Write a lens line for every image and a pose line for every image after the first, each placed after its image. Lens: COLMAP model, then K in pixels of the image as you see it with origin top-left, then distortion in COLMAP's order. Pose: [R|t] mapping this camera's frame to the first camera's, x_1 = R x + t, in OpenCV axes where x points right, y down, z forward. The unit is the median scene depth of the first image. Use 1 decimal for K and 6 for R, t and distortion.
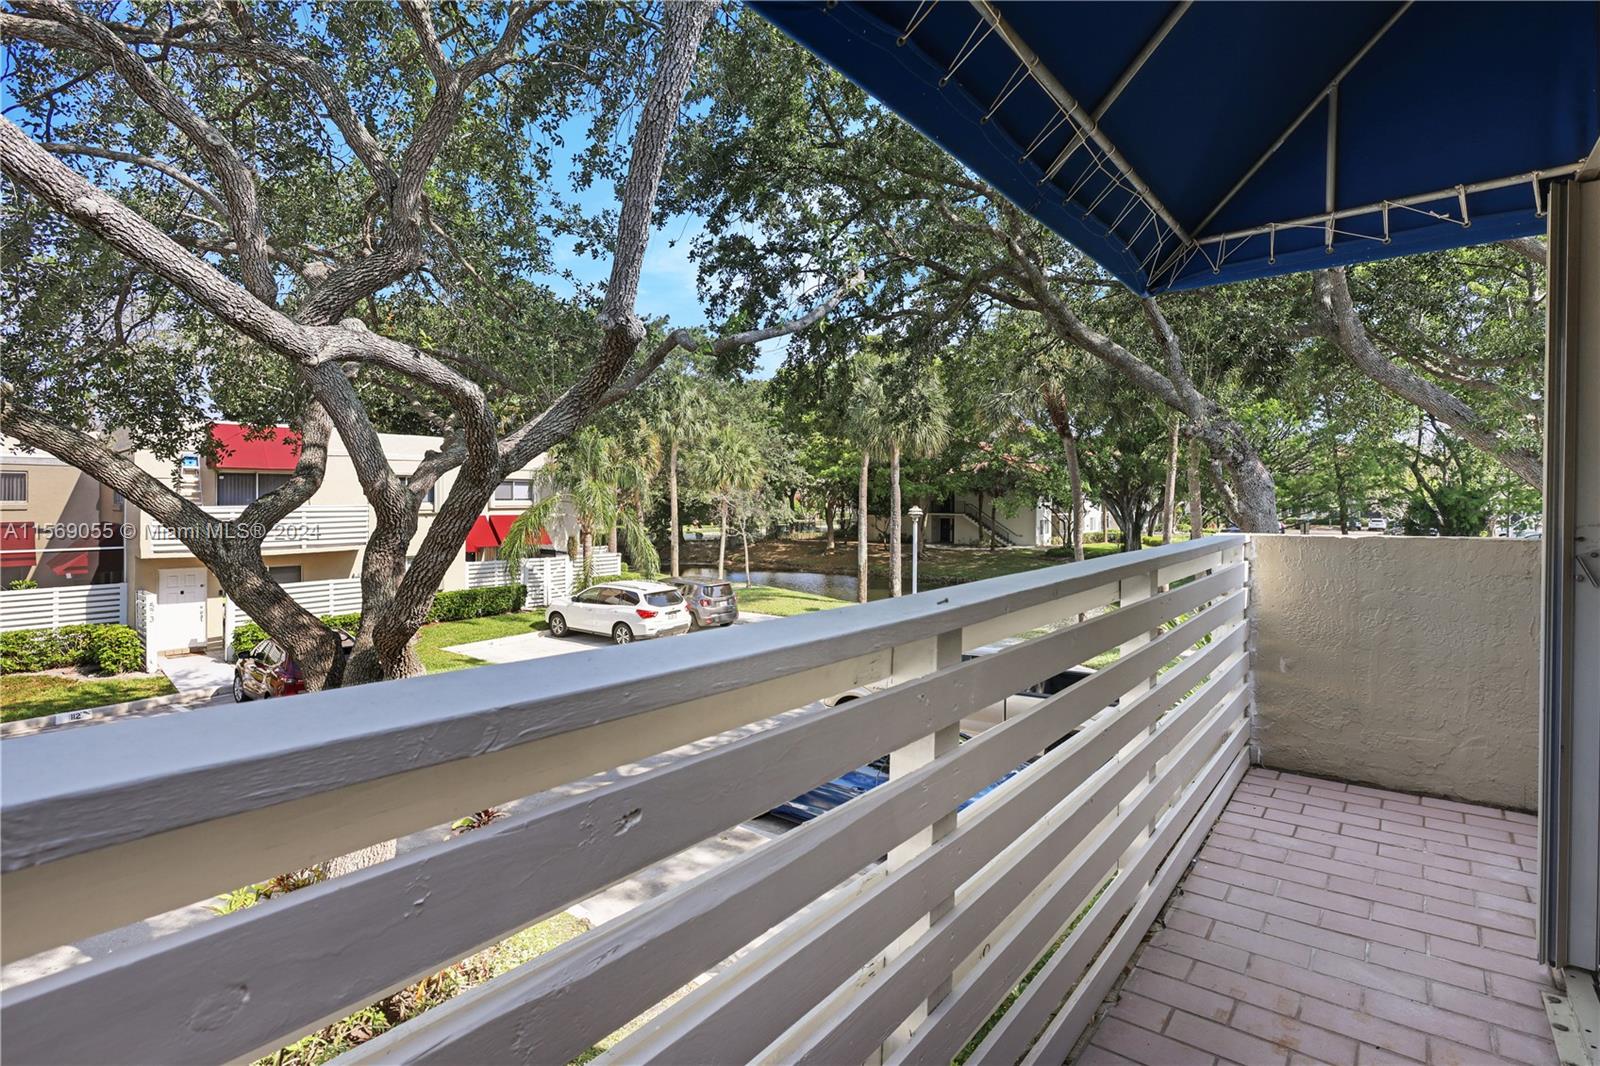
lens RADIAL K [[757.3, 0, 795.8], [0, 757.3, 496.4], [0, 0, 1]] dist [-0.000271, -0.000058]
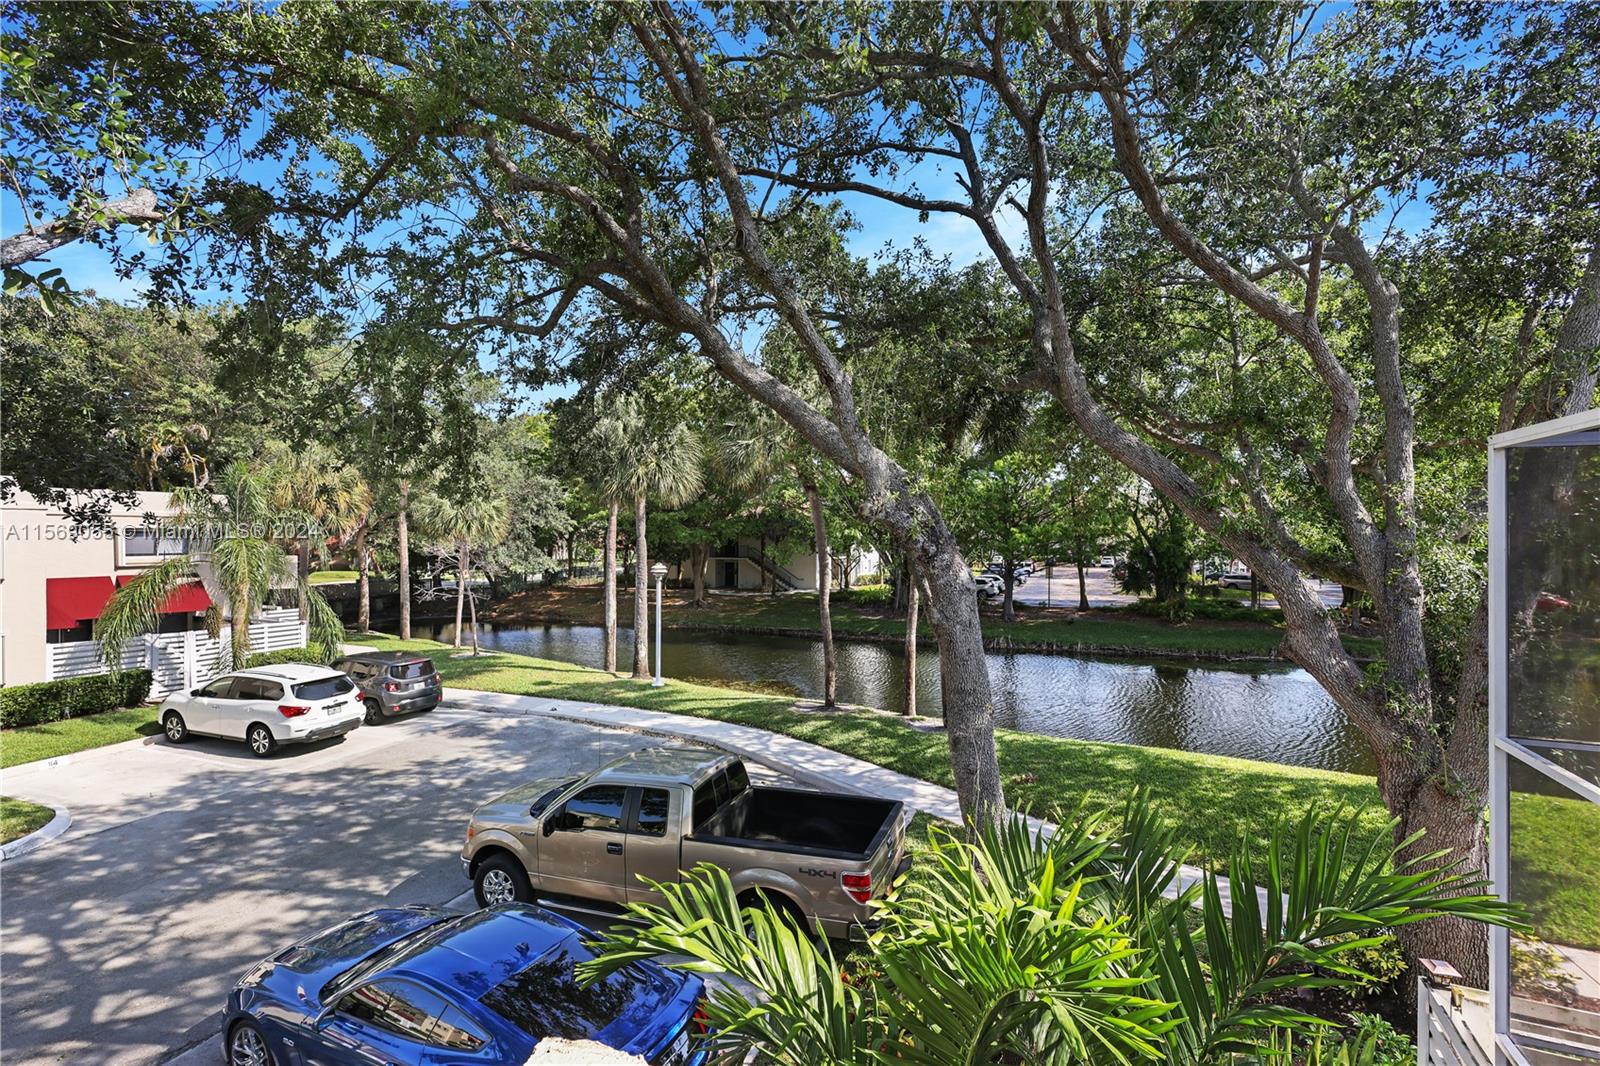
lens RADIAL K [[745.0, 0, 800.0], [0, 745.0, 533.0], [0, 0, 1]] dist [-0.000502, -0.000092]
pose [[0.965620, -0.001573, 0.259954, 0.086950], [0.001919, 0.999998, -0.001075, -0.020388], [-0.259952, 0.001536, 0.965620, 0.107980]]
